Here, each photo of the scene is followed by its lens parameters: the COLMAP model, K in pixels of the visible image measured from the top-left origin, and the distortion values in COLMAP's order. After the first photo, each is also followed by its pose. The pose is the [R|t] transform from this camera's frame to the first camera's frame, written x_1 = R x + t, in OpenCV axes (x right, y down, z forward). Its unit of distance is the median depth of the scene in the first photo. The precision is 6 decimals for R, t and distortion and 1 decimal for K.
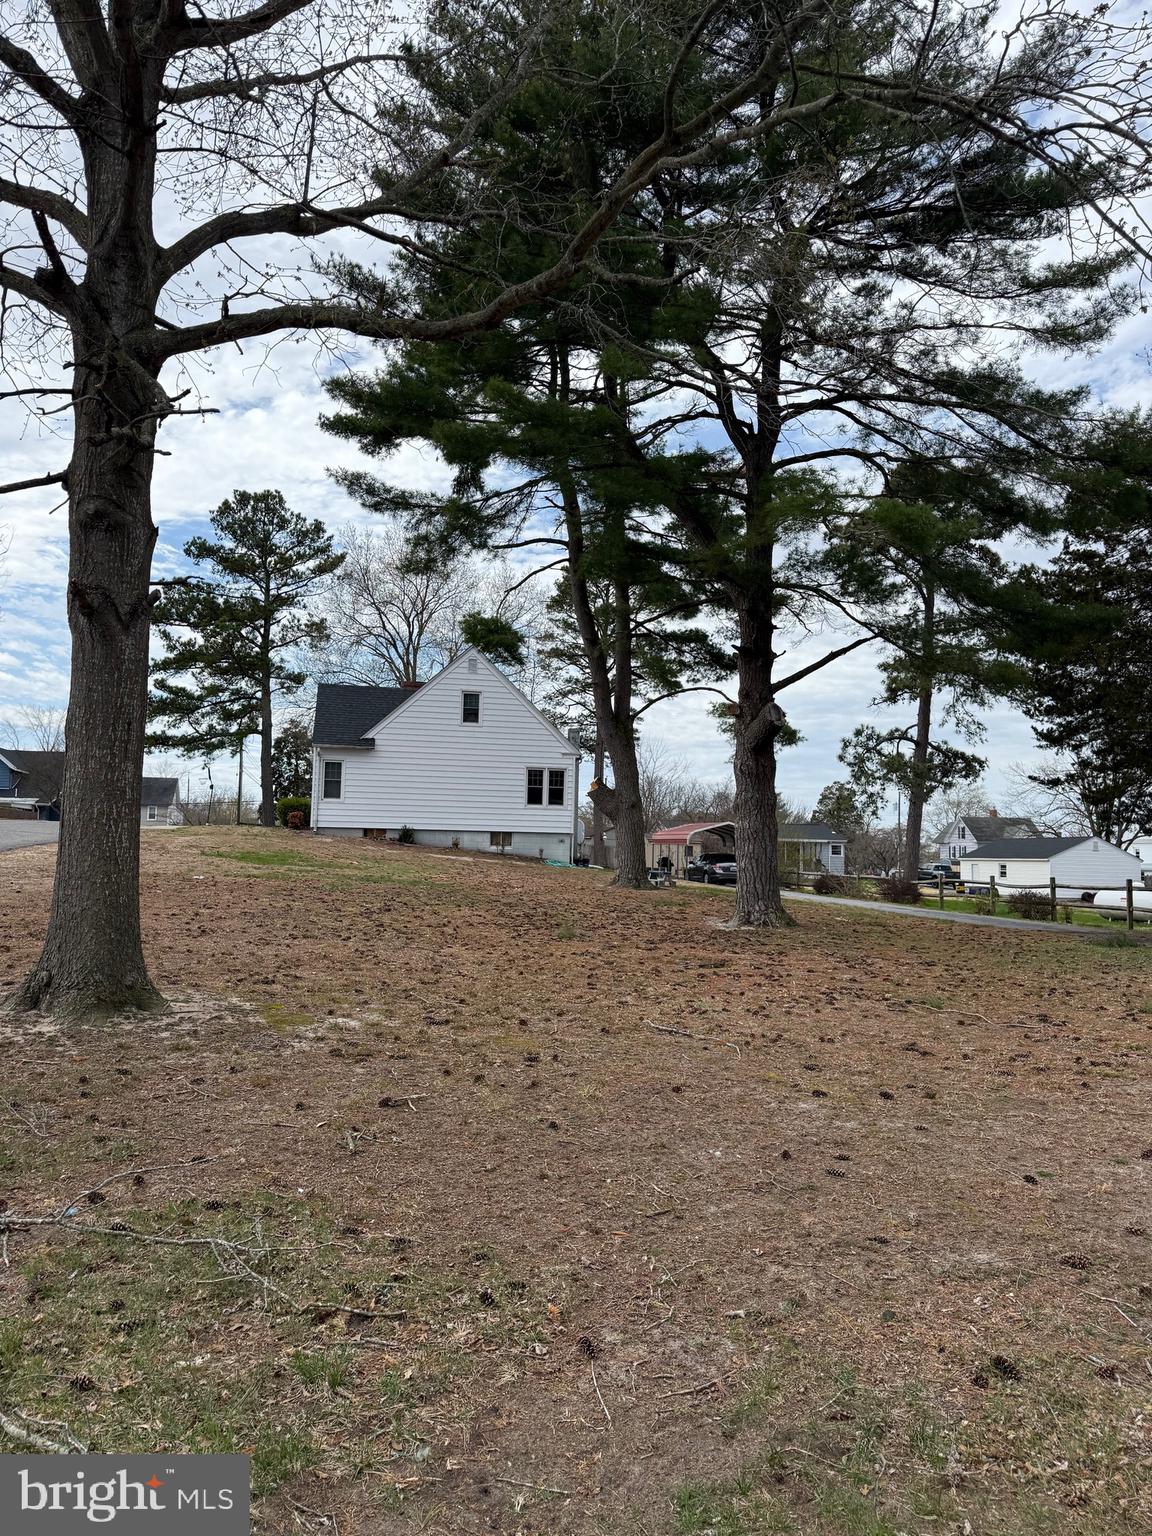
lens RADIAL K [[1088.9, 0, 579.7], [0, 1088.9, 769.5], [0, 0, 1]] dist [0.031918, -0.032772]
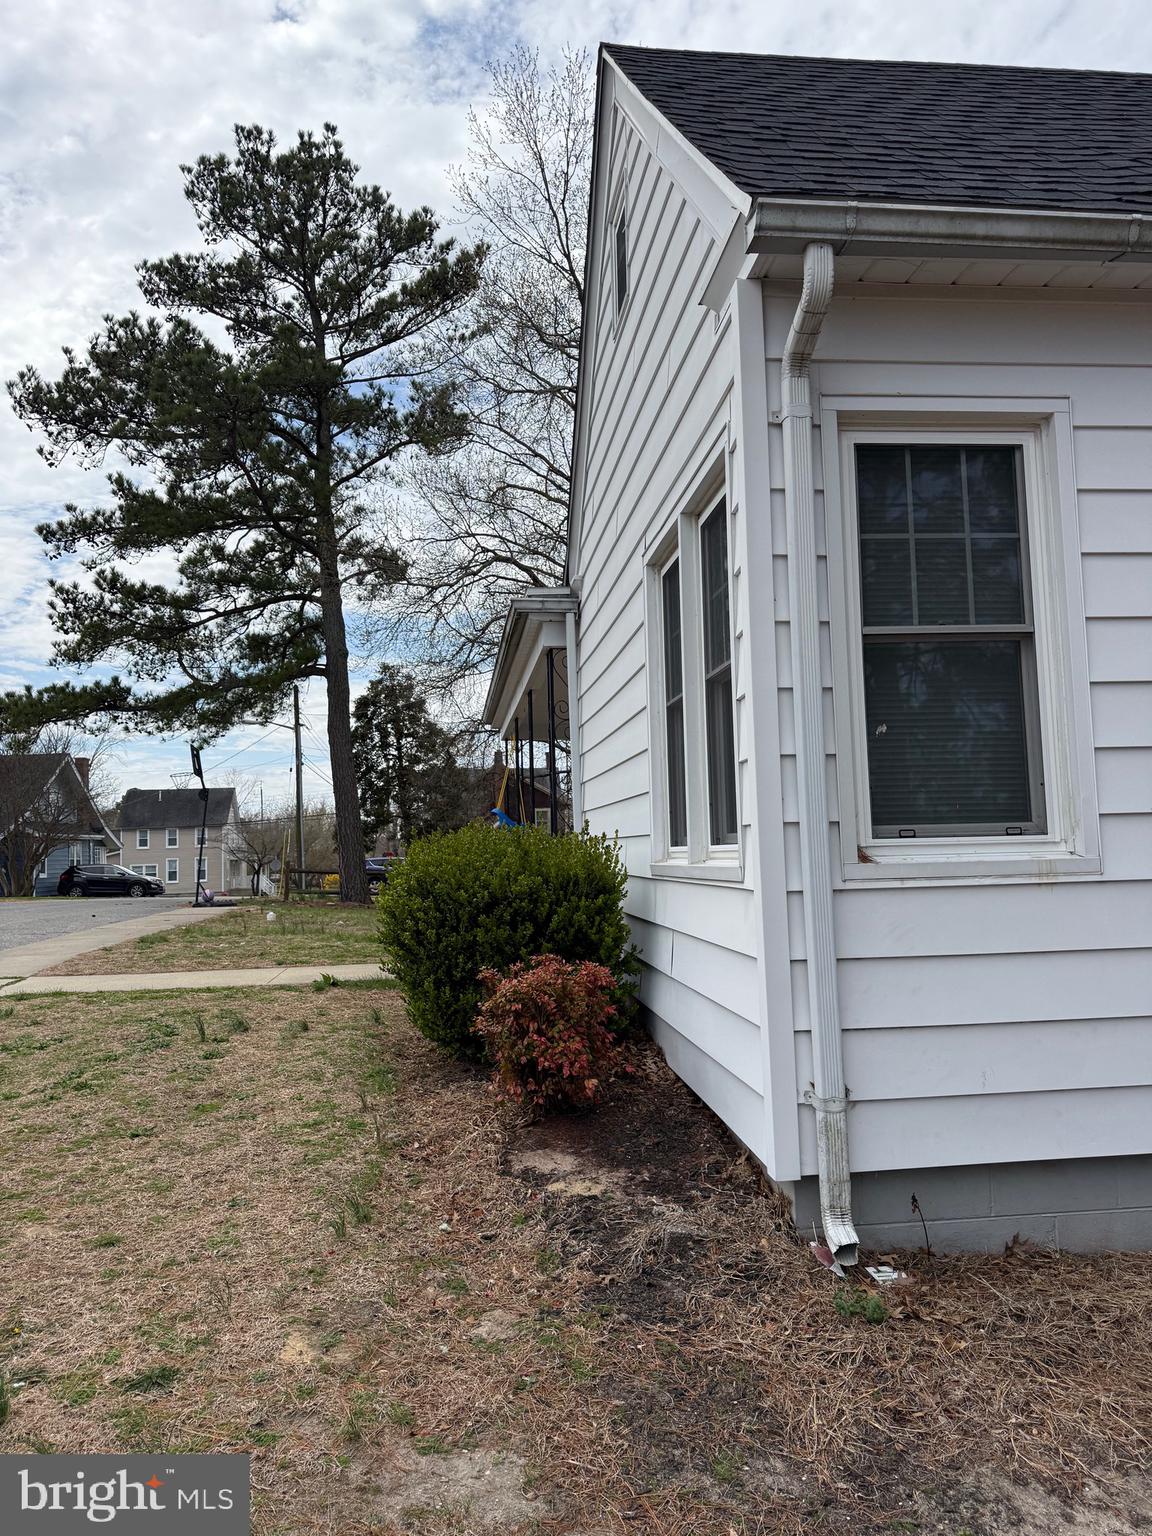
lens RADIAL K [[1088.9, 0, 569.7], [0, 1088.9, 771.9], [0, 0, 1]] dist [0.031918, -0.032772]
pose [[0.995155, -0.053844, -0.082267, -0.500965], [0.054401, 0.998509, 0.004546, 0.039691], [0.081899, -0.008999, 0.996600, 1.795172]]
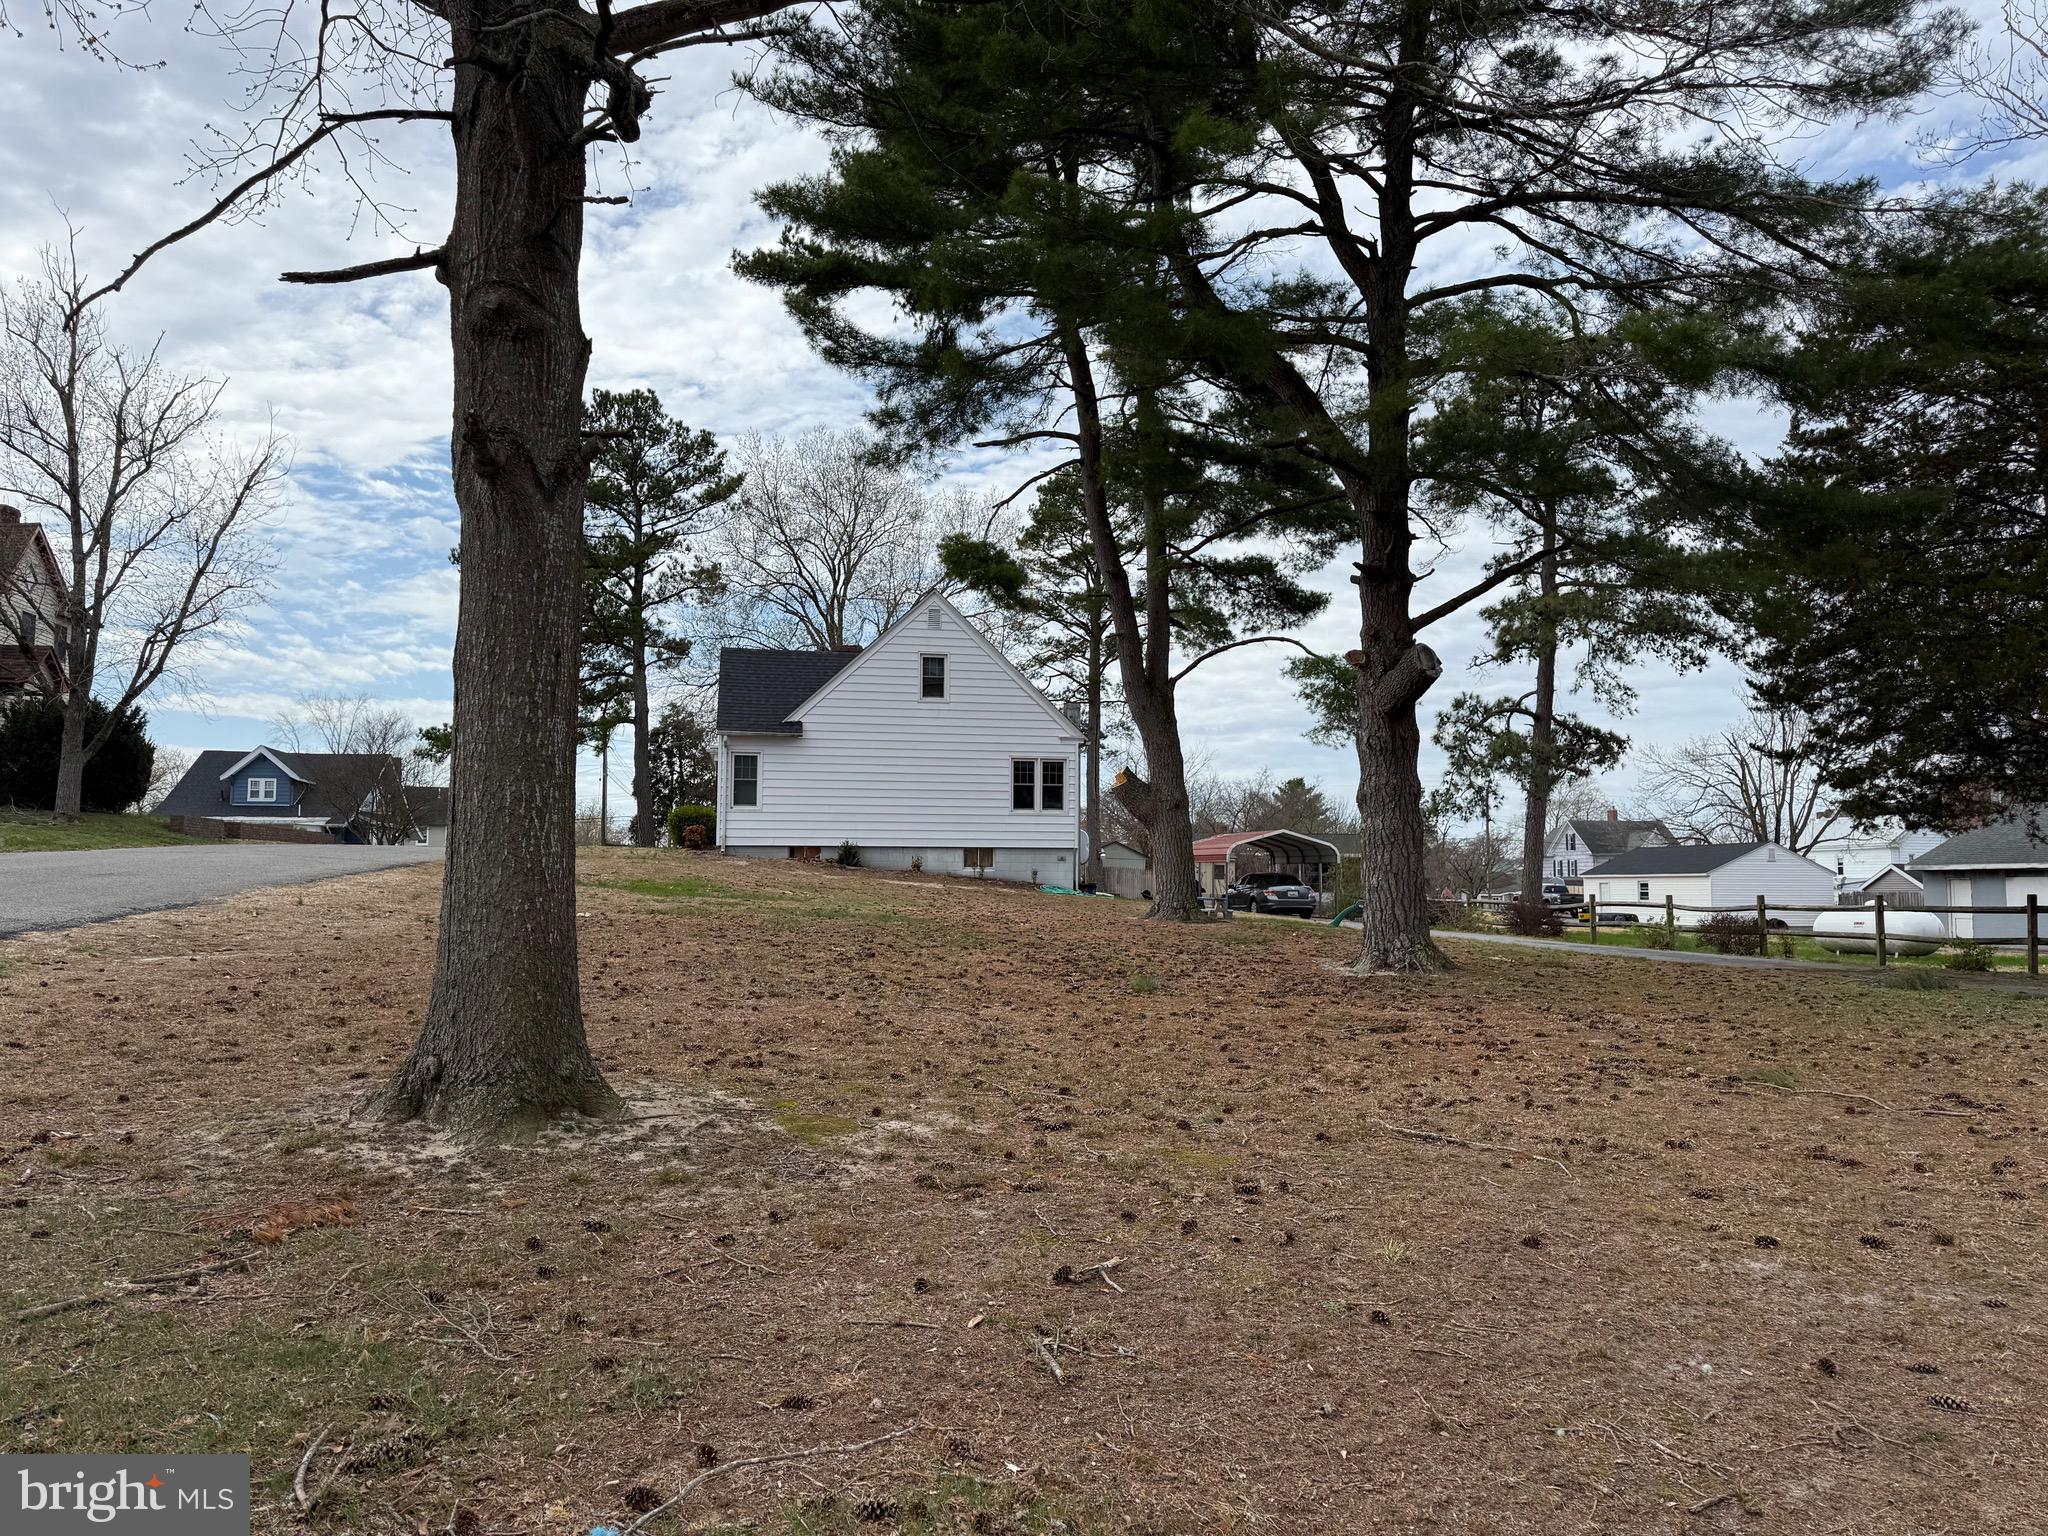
lens RADIAL K [[1451.9, 0, 1038.6], [0, 1451.9, 775.9], [0, 0, 1]] dist [0.031918, -0.032772]
pose [[0.999816, -0.018999, -0.002702, -0.059216], [0.019011, 0.999809, 0.004475, 0.012262], [0.002616, -0.004525, 0.999986, 0.075542]]
